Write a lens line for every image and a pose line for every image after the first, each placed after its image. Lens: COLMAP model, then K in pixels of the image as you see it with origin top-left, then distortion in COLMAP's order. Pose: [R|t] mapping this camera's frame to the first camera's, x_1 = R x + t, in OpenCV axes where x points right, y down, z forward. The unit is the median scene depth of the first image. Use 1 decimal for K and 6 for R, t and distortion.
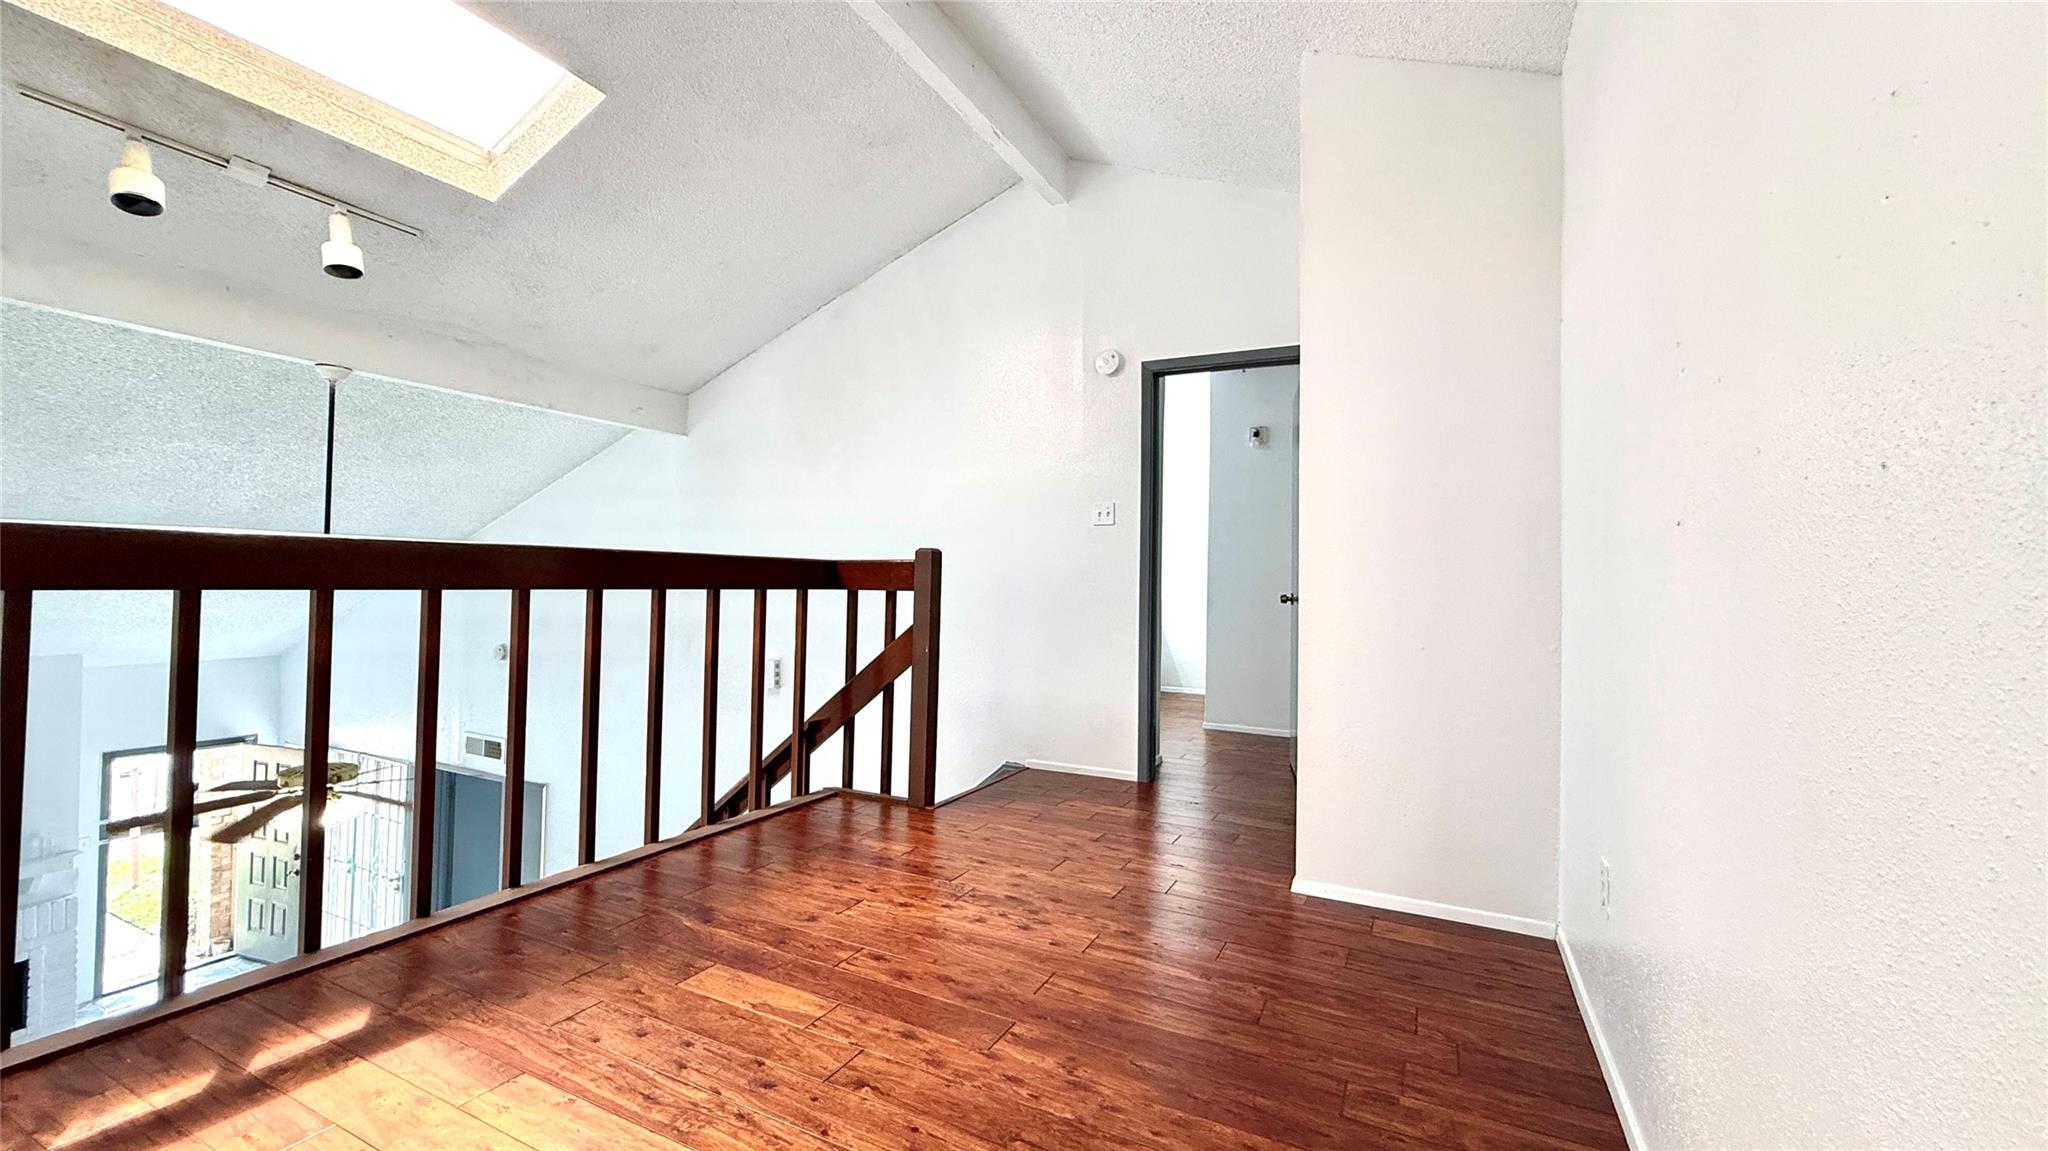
lens RADIAL K [[757.0, 0, 1025.0], [0, 757.0, 568.3], [0, 0, 1]] dist [0.000350, -0.000007]
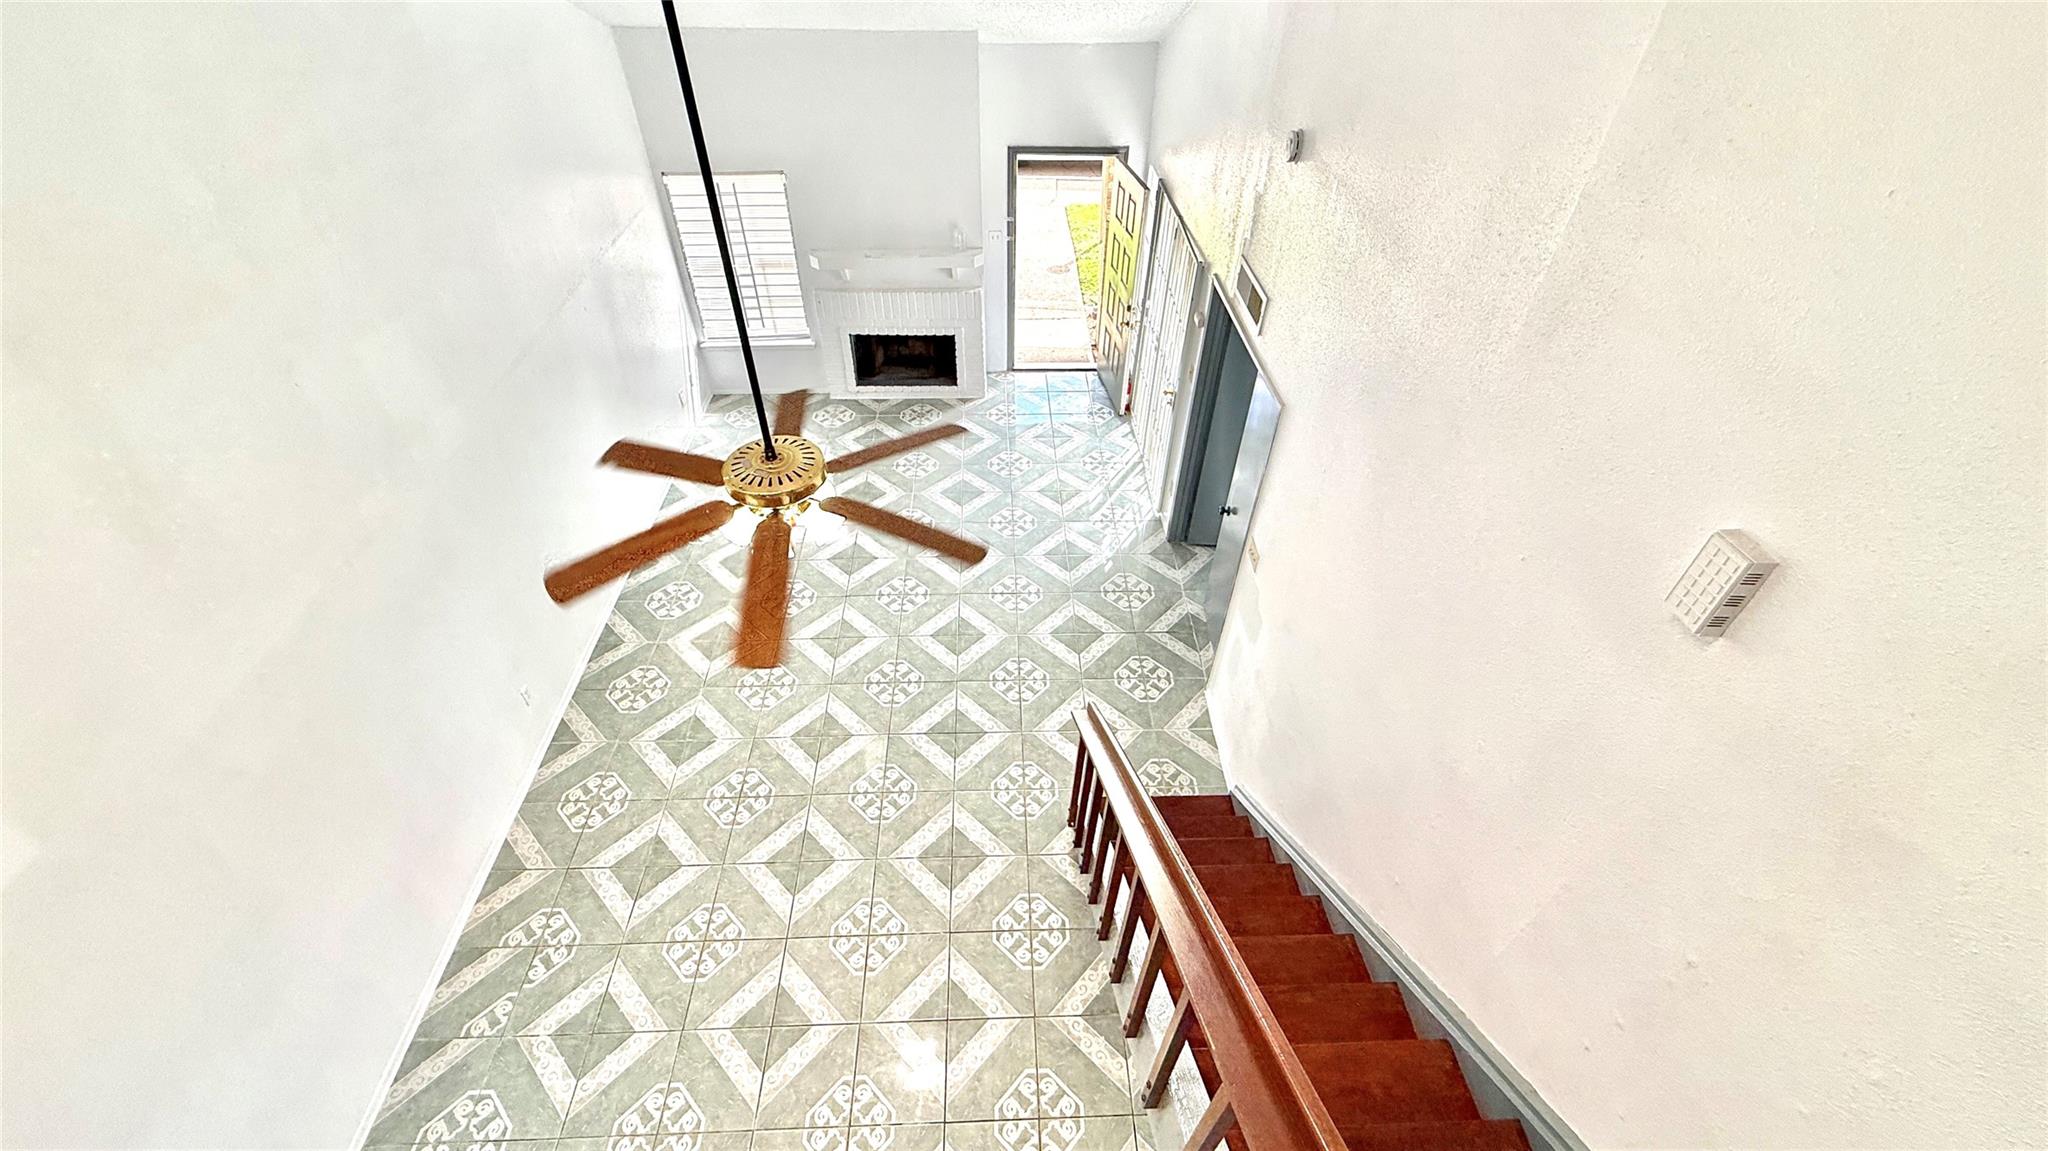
lens RADIAL K [[816.1, 0, 1019.3], [0, 816.1, 576.3], [0, 0, 1]] dist [0.001455, 0.000086]
pose [[0.446824, 0.604059, -0.659895, -0.191948], [-0.001619, 0.738169, 0.674613, -0.054792], [0.894620, -0.300365, 0.330810, 0.506804]]
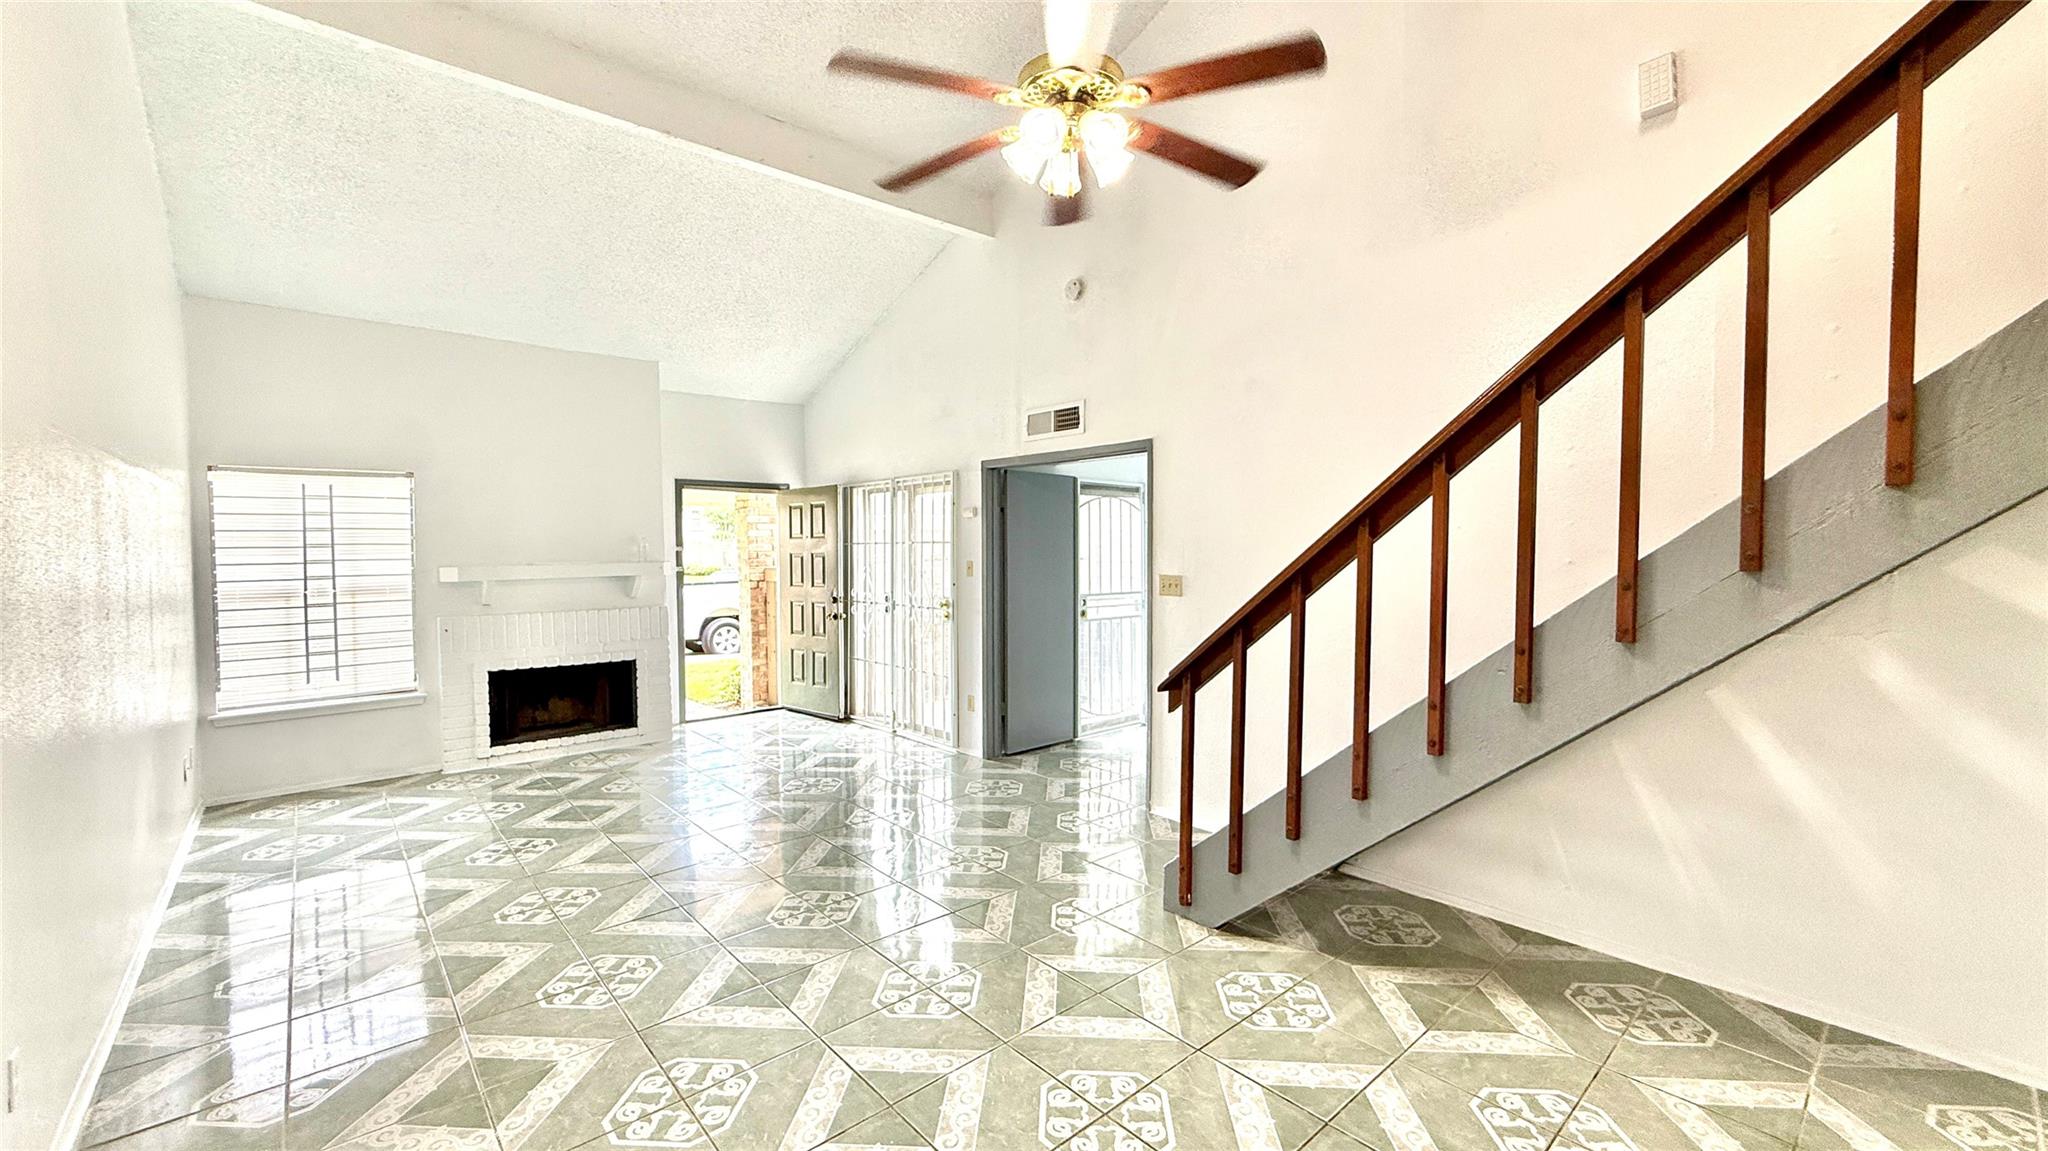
lens RADIAL K [[816.1, 0, 1019.8], [0, 816.1, 575.5], [0, 0, 1]] dist [0.001455, 0.000086]
pose [[0.912491, -0.000849, -0.409096, -0.388217], [0.017473, 0.999166, 0.036901, 0.343238], [0.408723, -0.040820, 0.911745, 0.218593]]
